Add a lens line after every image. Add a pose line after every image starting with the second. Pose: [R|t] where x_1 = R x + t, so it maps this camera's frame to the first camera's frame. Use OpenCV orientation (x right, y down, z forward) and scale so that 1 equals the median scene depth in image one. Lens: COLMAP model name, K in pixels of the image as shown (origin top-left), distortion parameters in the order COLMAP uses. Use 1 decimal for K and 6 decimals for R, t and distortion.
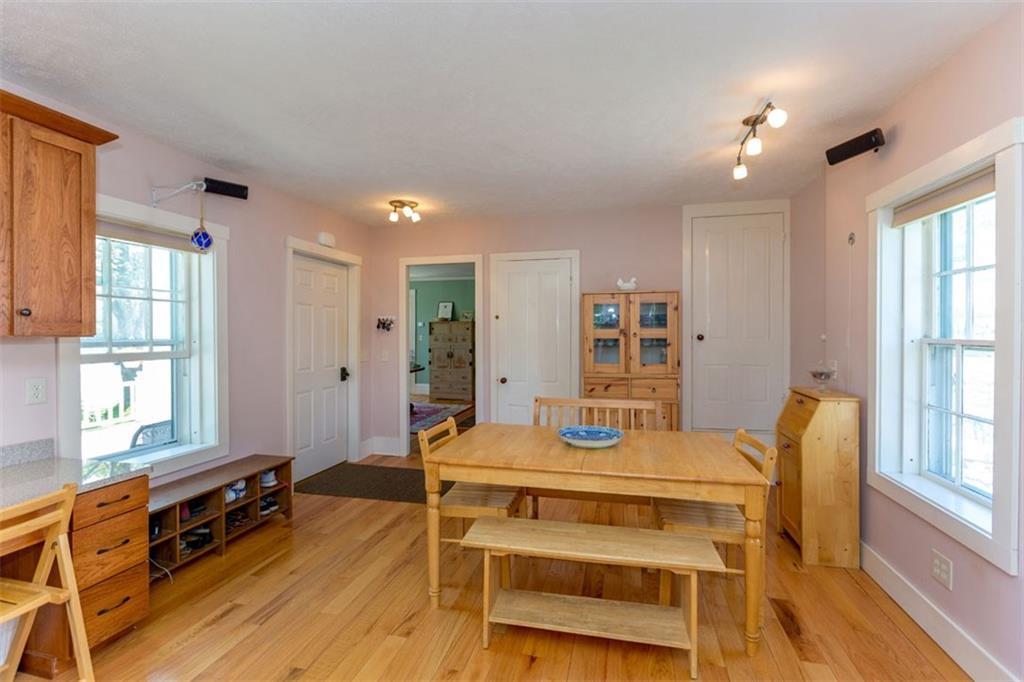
lens RADIAL K [[458.5, 0, 512.5], [0, 458.5, 334.8], [0, 0, 1]] dist [0.002367, 0.000283]
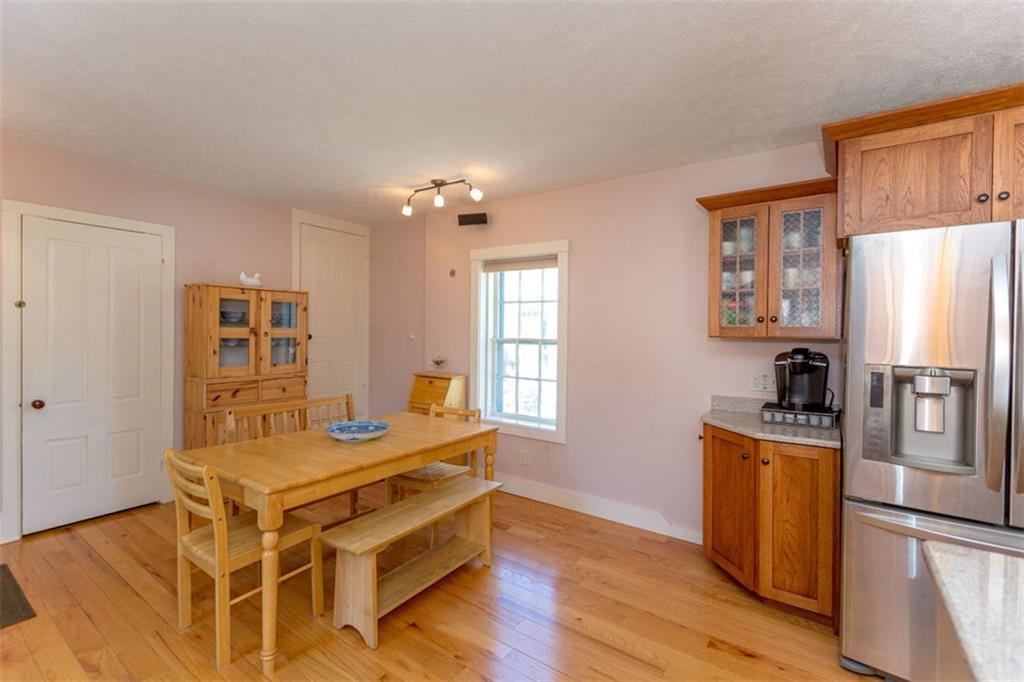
lens RADIAL K [[458.5, 0, 512.5], [0, 458.5, 334.8], [0, 0, 1]] dist [0.002367, 0.000283]
pose [[0.364914, 0.002346, 0.931038, -0.440611], [-0.007245, 0.999974, 0.000320, -0.002647], [-0.931013, -0.006862, 0.364921, 0.177370]]
